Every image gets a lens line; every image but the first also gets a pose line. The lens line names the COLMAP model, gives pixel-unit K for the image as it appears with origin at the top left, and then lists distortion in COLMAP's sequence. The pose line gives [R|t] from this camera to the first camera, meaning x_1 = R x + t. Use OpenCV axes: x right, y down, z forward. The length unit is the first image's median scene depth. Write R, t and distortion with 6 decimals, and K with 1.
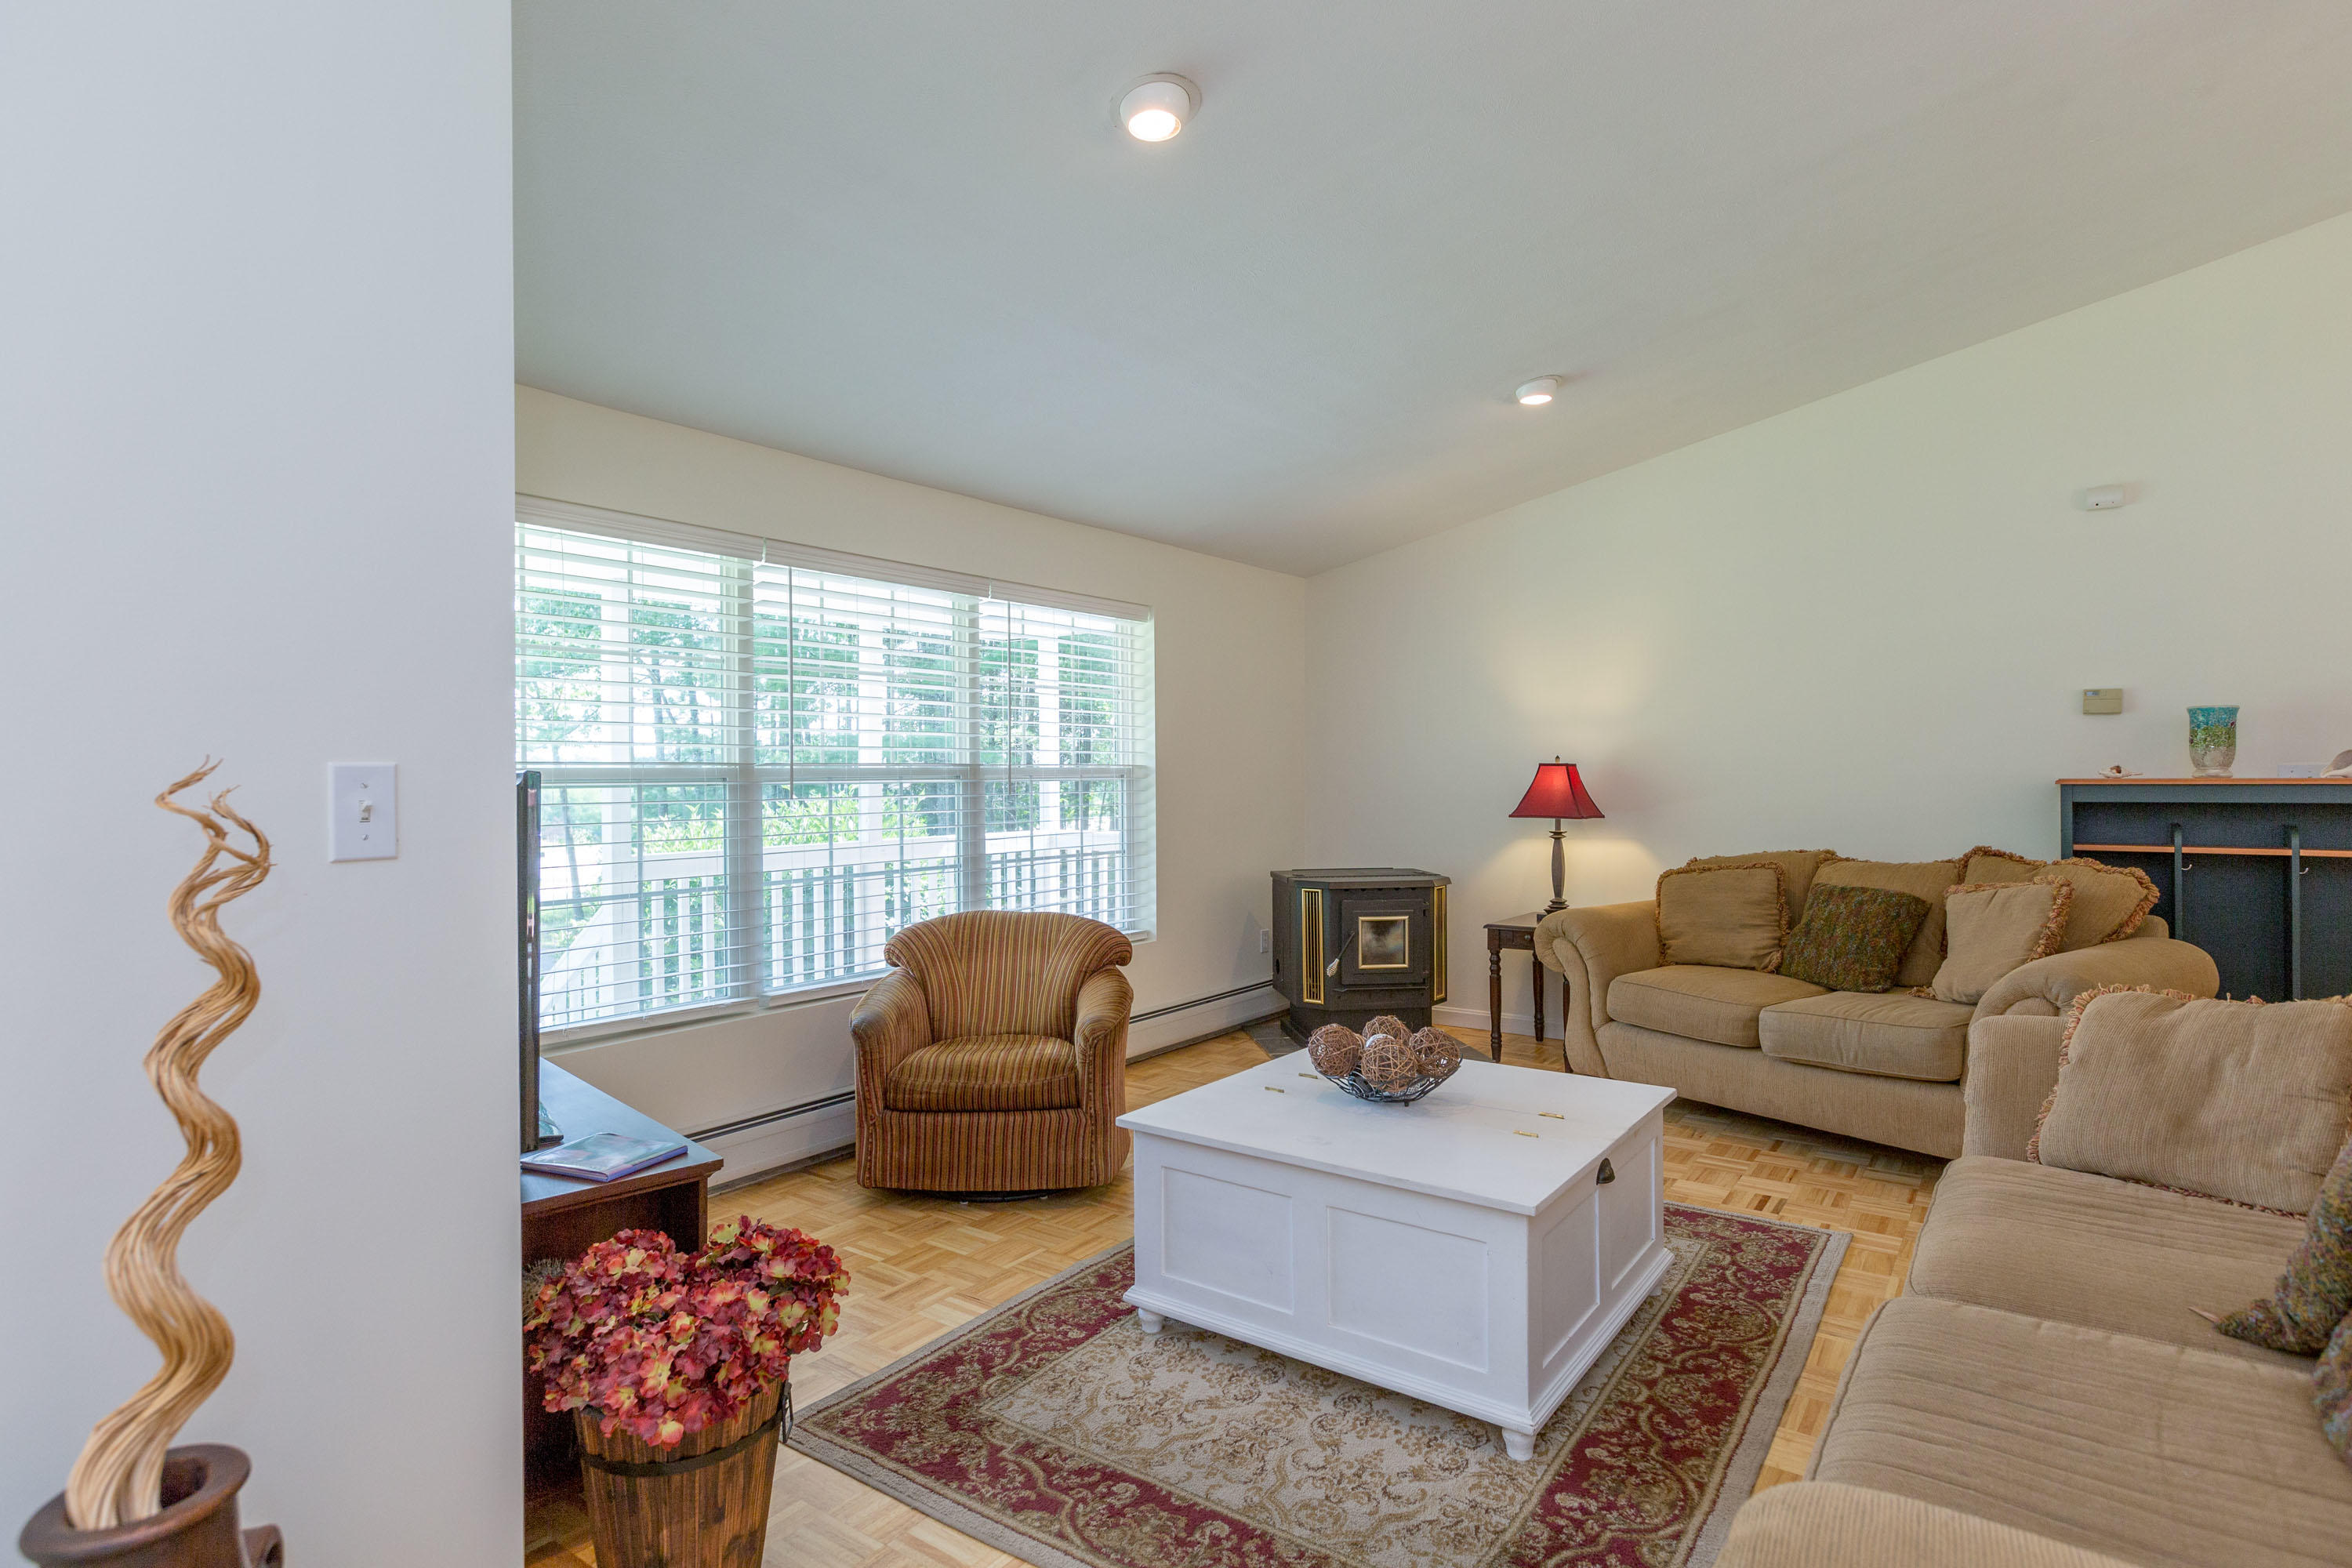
lens RADIAL K [[1212.9, 0, 1175.1], [0, 1212.9, 772.7], [0, 0, 1]] dist [-0.000540, -0.000200]
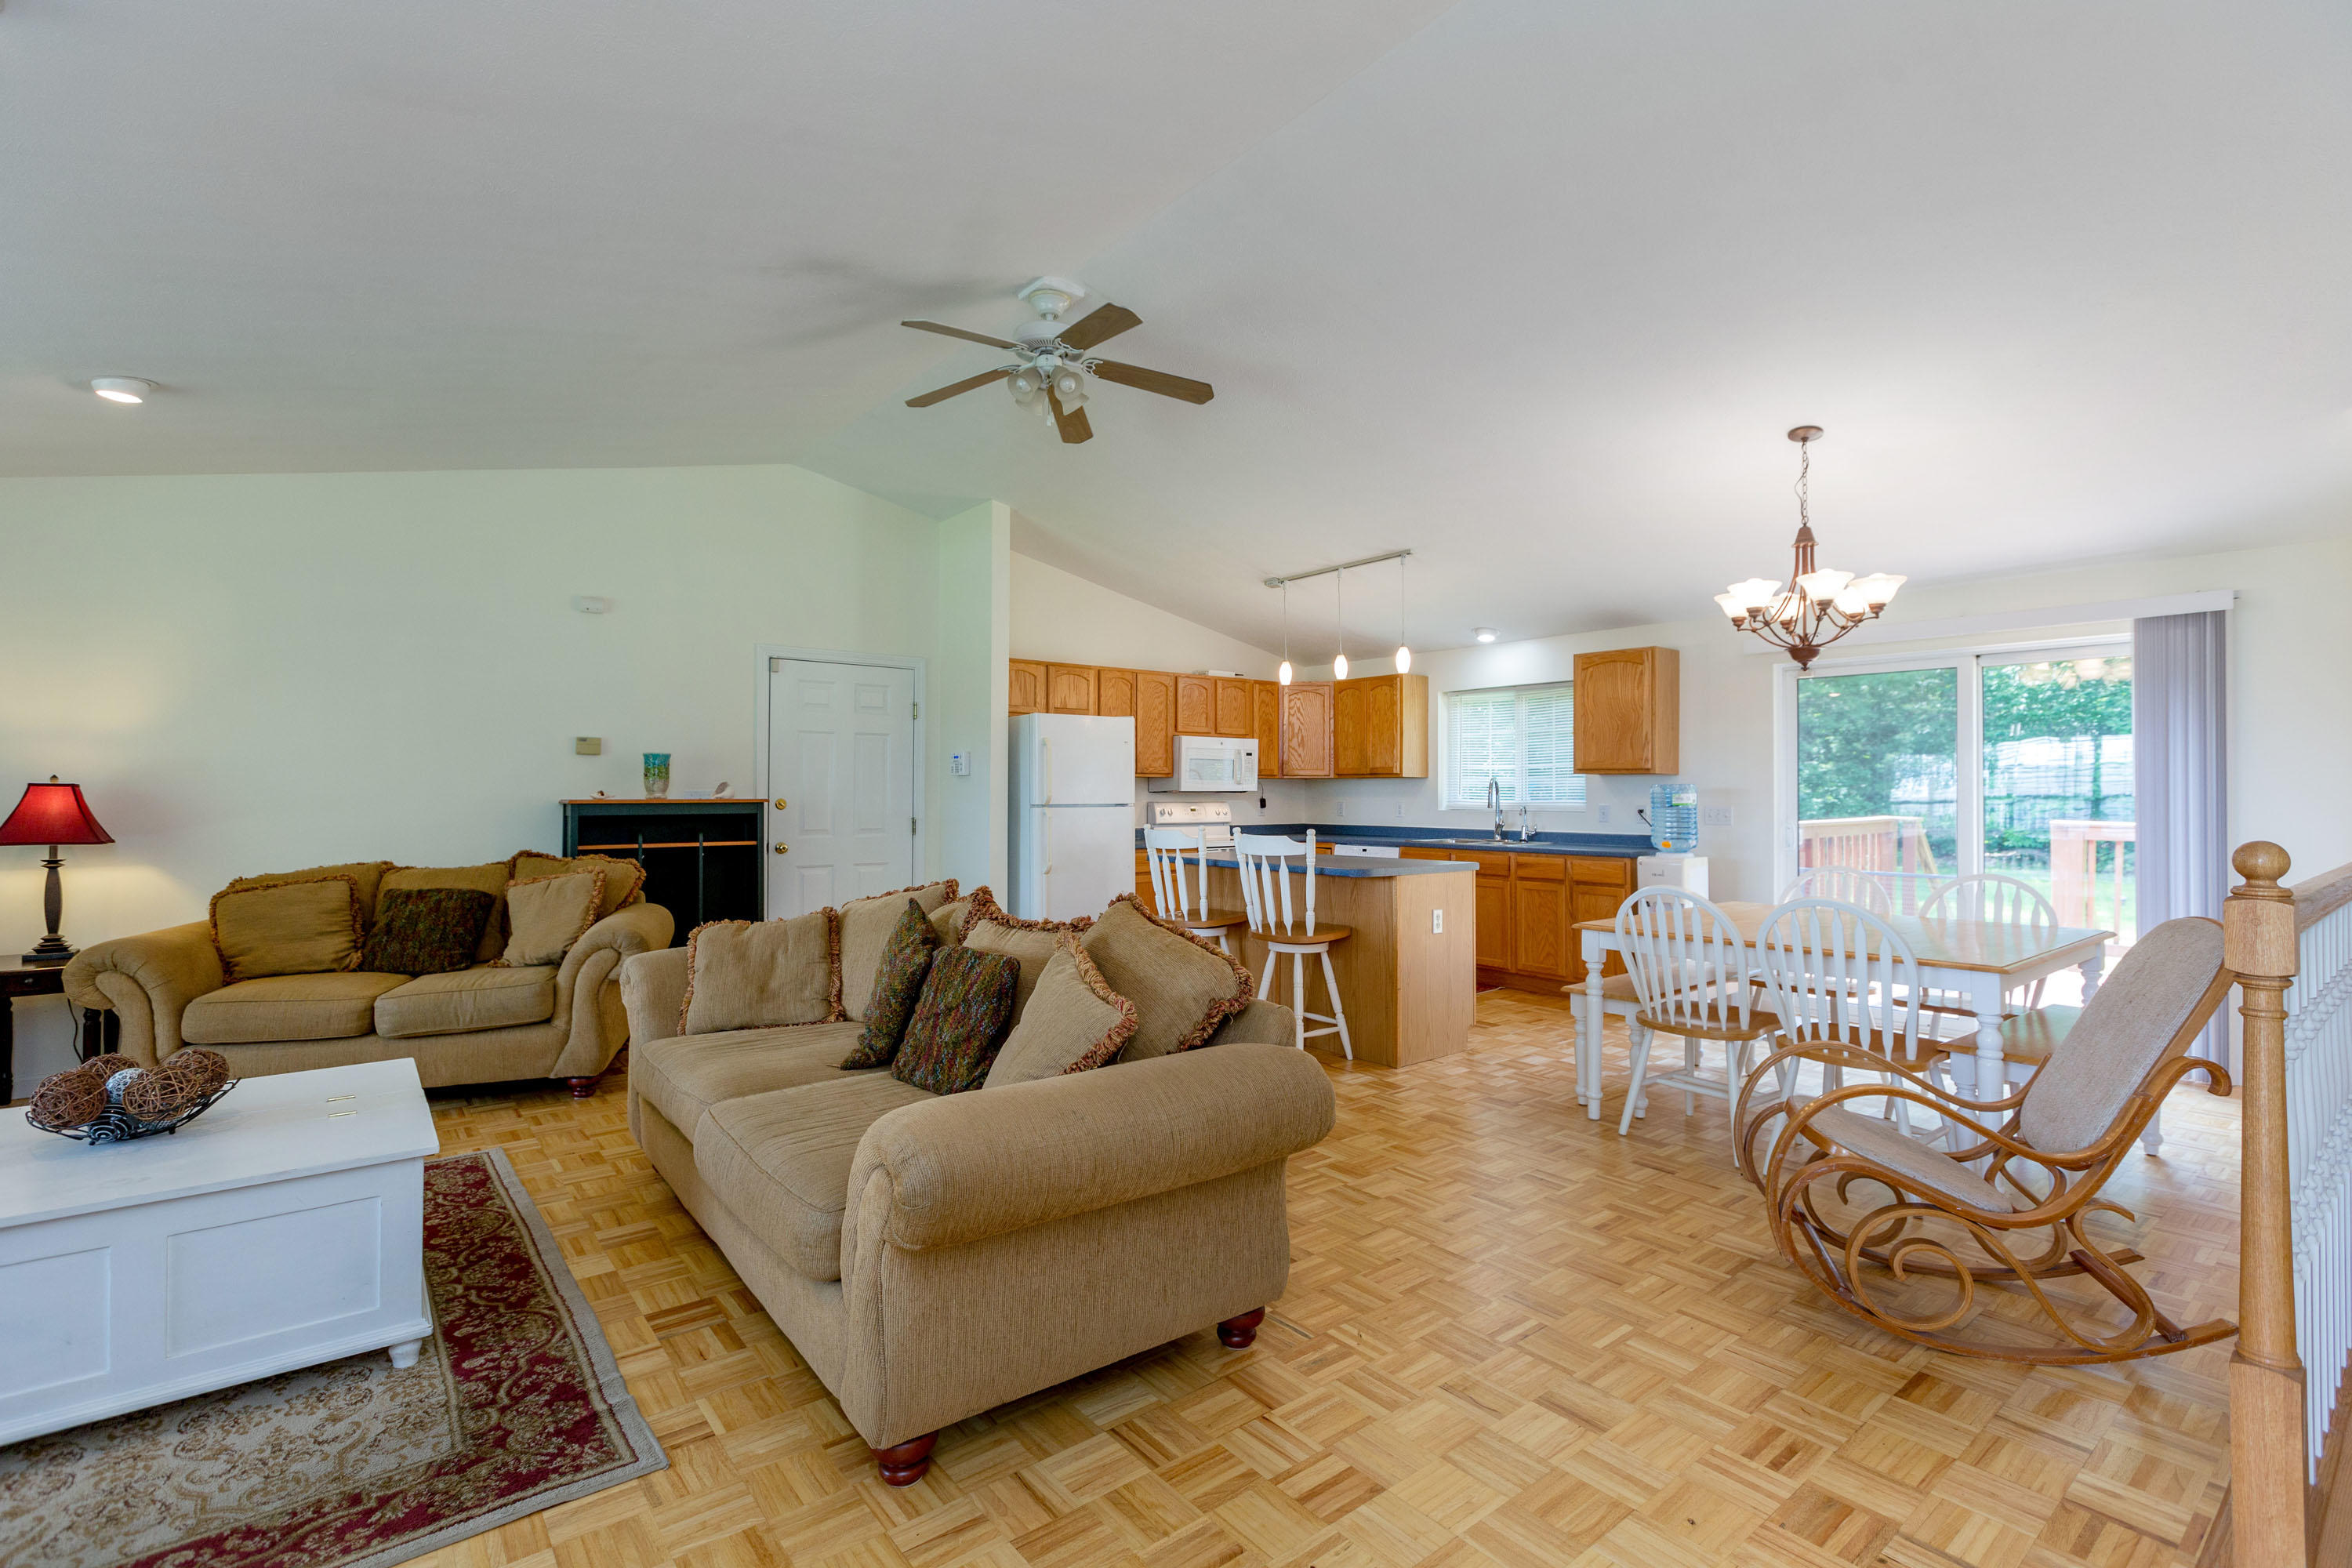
lens RADIAL K [[1057.3, 0, 1176.0], [0, 1057.3, 784.0], [0, 0, 1]] dist [-0.000723, -0.000174]
pose [[0.267812, 0.012802, 0.963386, -0.286674], [-0.002501, 0.999918, -0.012592, 0.000431], [-0.963468, 0.000962, 0.267822, -0.007459]]
